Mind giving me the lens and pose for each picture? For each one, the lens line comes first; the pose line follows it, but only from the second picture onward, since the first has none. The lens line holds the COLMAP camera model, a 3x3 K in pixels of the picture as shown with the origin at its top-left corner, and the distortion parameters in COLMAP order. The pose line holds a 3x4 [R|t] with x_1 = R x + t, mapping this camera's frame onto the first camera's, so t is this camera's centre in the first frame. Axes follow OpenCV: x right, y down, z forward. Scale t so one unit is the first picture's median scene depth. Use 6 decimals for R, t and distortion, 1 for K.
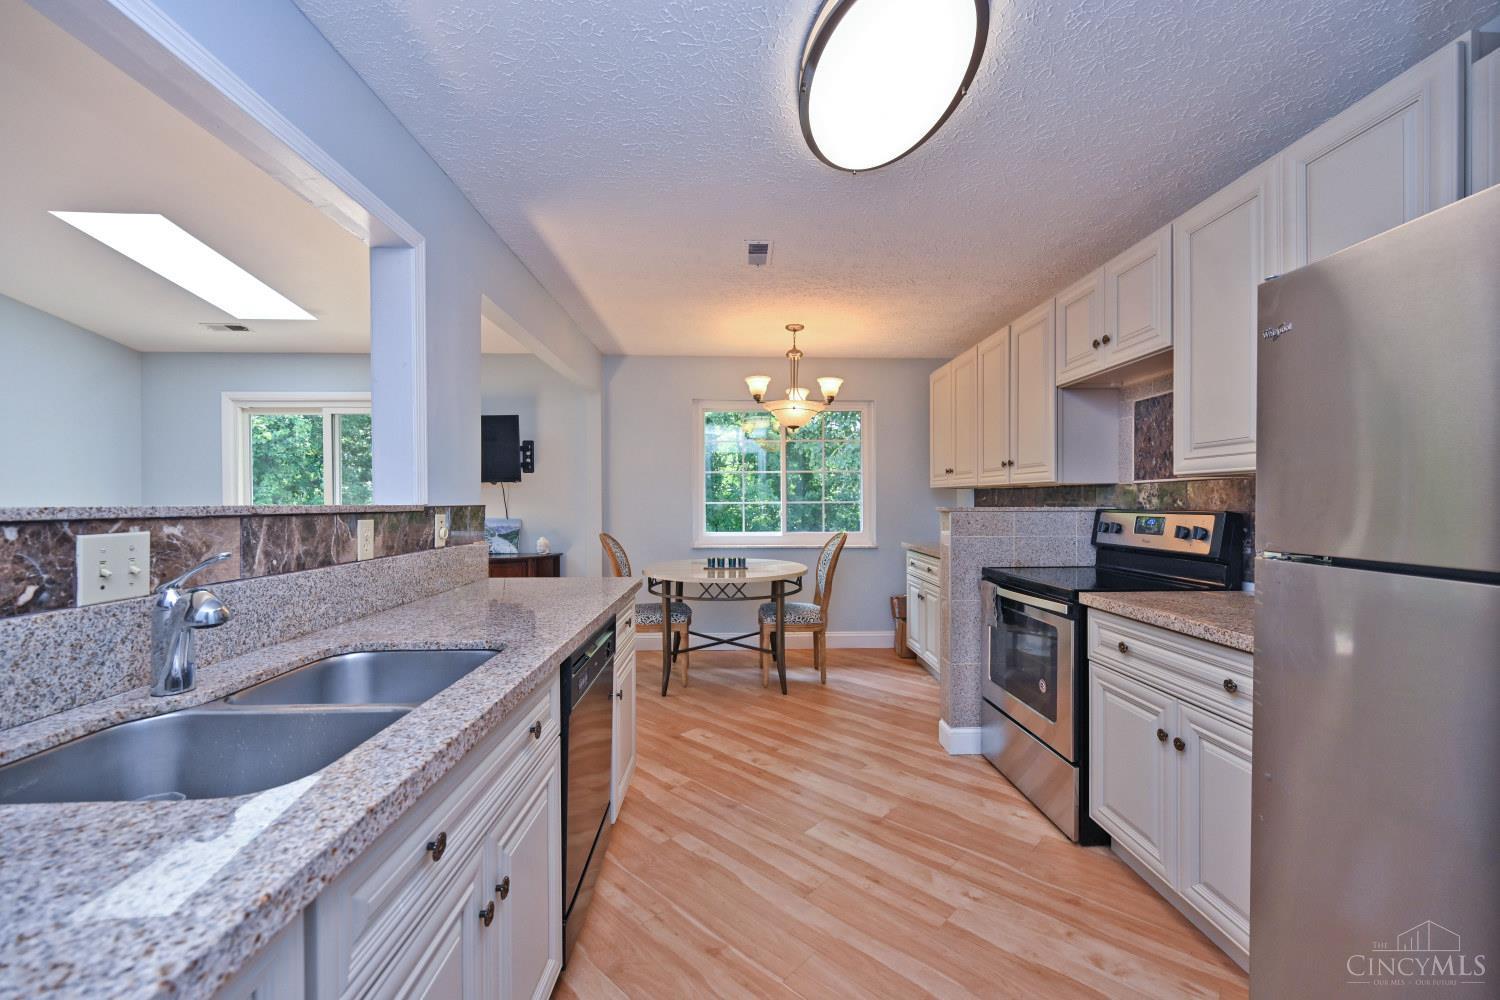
lens RADIAL K [[588.7, 0, 761.9], [0, 588.7, 501.6], [0, 0, 1]] dist [-0.002938, 0.000303]
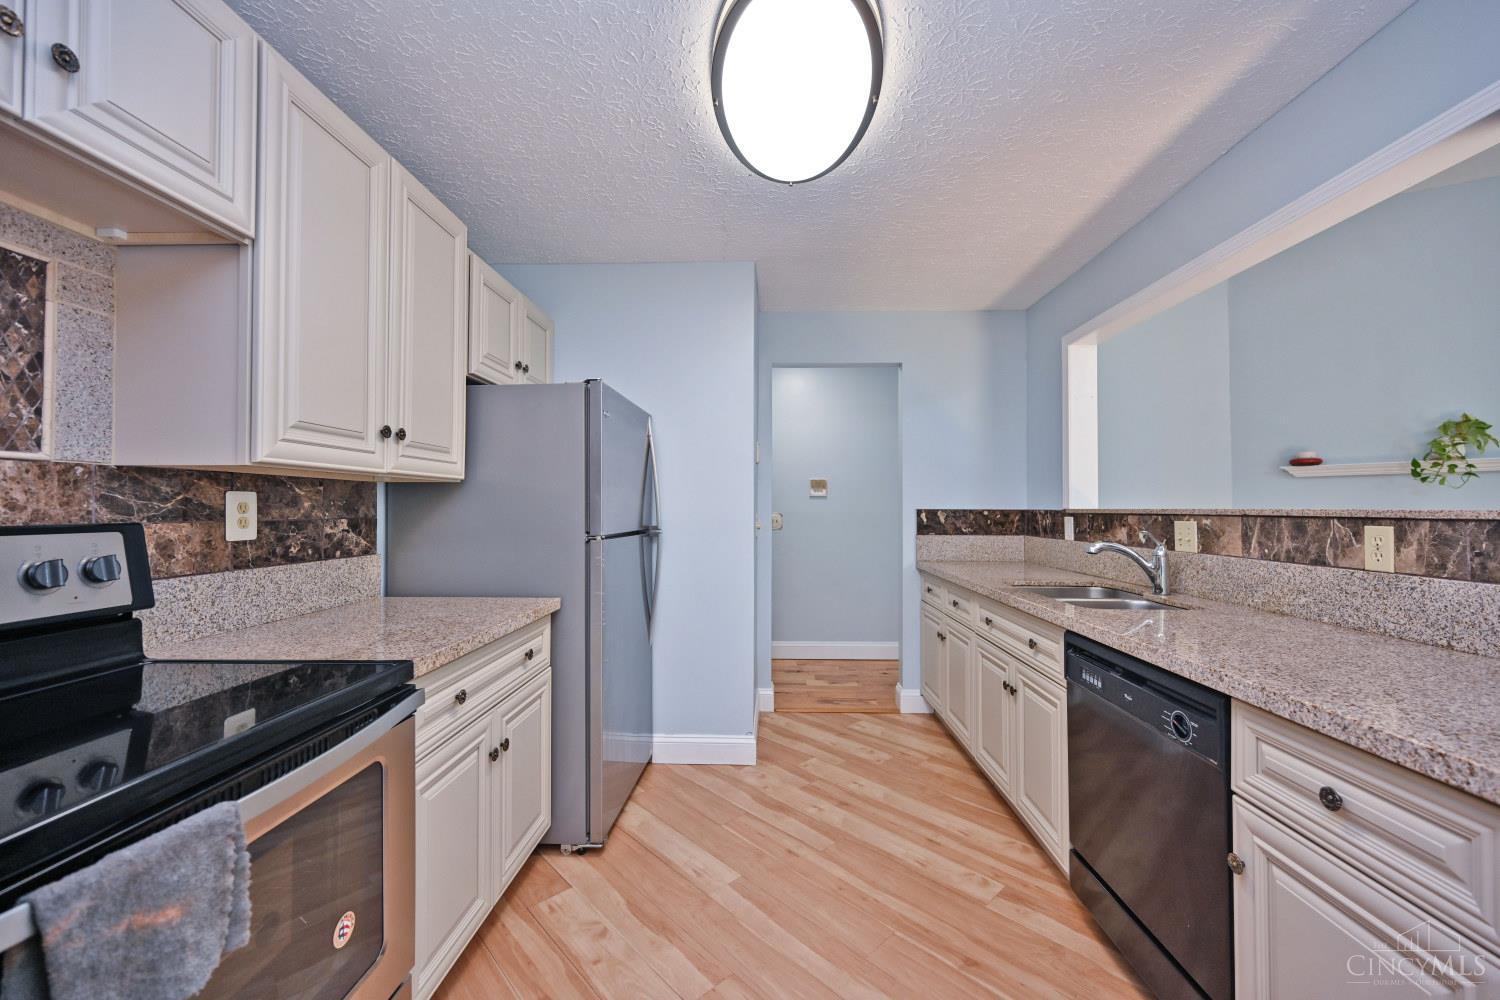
lens RADIAL K [[588.7, 0, 759.3], [0, 588.7, 503.4], [0, 0, 1]] dist [-0.002938, 0.000303]
pose [[-0.997882, 0.001648, 0.065025, 0.126953], [0.001085, 0.999962, -0.008689, 0.002107], [-0.065036, -0.008600, -0.997846, 1.236949]]
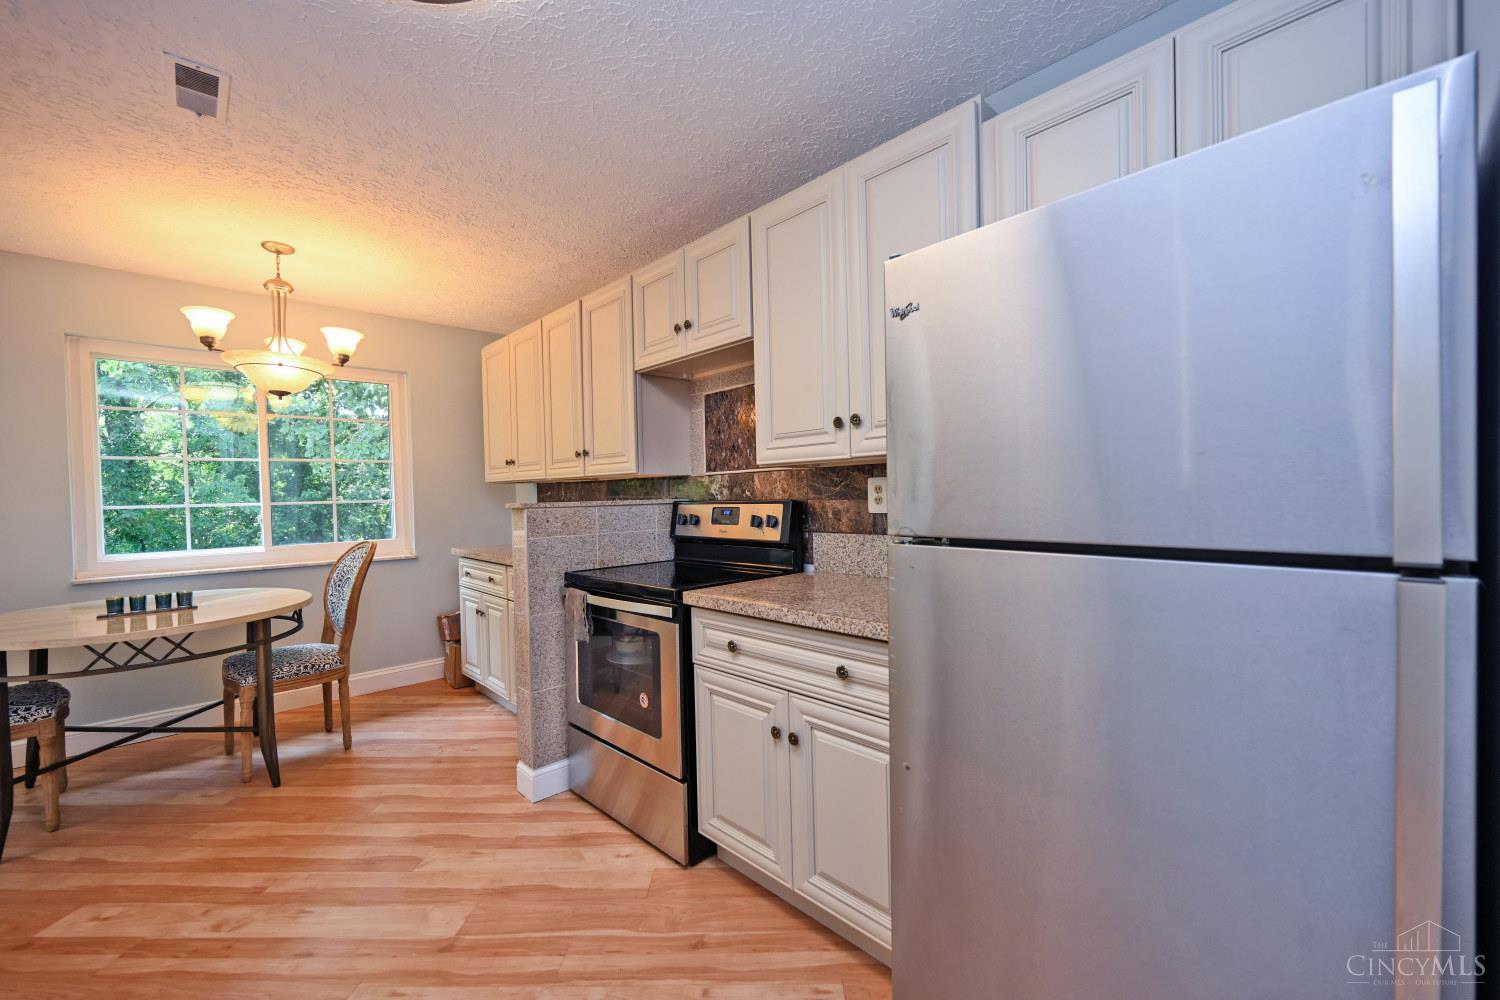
lens RADIAL K [[588.7, 0, 738.1], [0, 588.7, 505.3], [0, 0, 1]] dist [-0.002938, 0.000303]
pose [[0.755909, -0.025697, 0.654172, 0.008988], [0.019849, 0.999670, 0.016334, 0.005782], [-0.654376, 0.000638, 0.756169, 0.203920]]
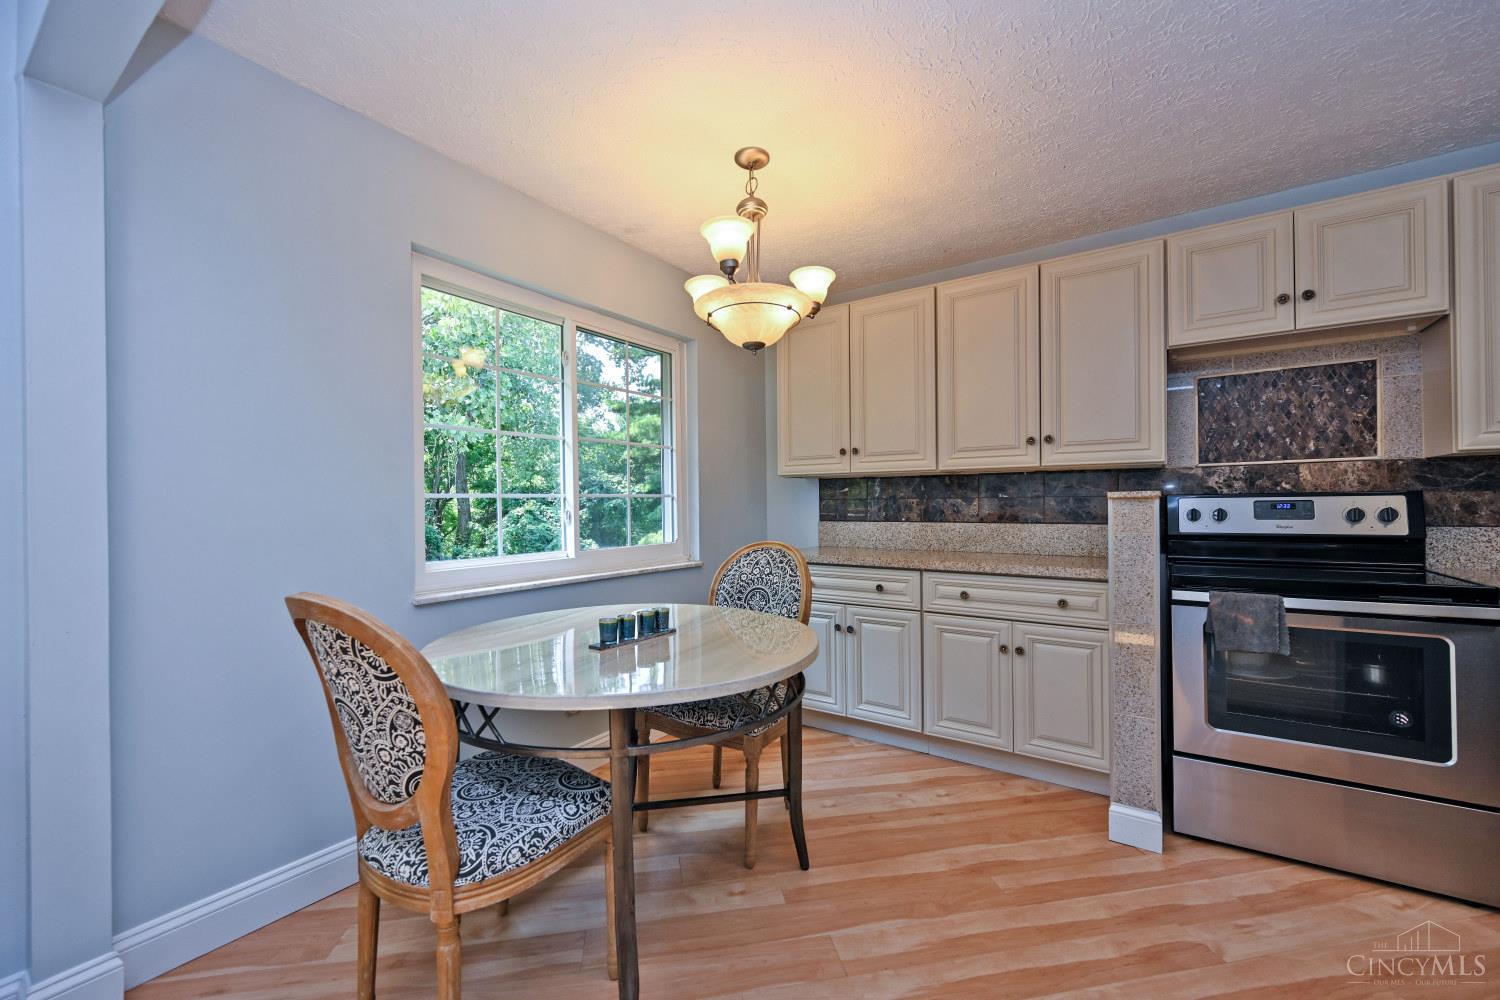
lens RADIAL K [[588.7, 0, 729.0], [0, 588.7, 505.2], [0, 0, 1]] dist [-0.002938, 0.000303]
pose [[0.610464, -0.004122, 0.792033, -0.573769], [0.009832, 0.999949, -0.002374, 0.025567], [-0.791983, 0.009237, 0.610473, 1.070039]]
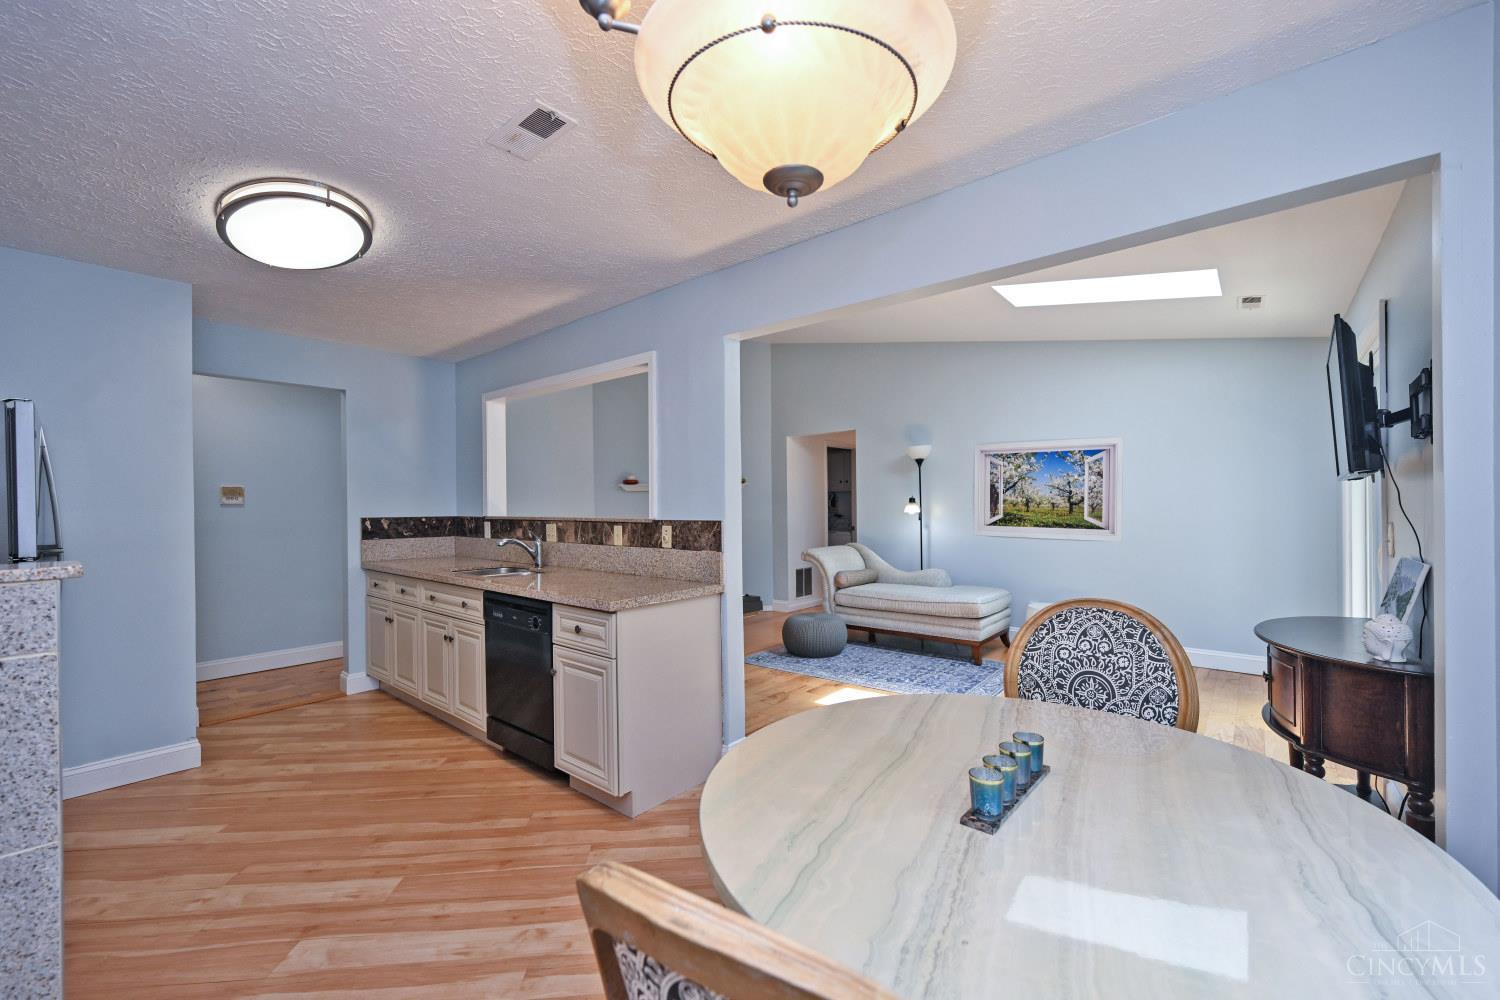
lens RADIAL K [[588.7, 0, 747.6], [0, 588.7, 504.2], [0, 0, 1]] dist [-0.002938, 0.000303]
pose [[-0.674702, 0.006325, -0.738063, 0.326039], [0.009120, 0.999958, 0.000232, -0.024731], [0.738034, -0.006575, -0.674731, 1.710119]]
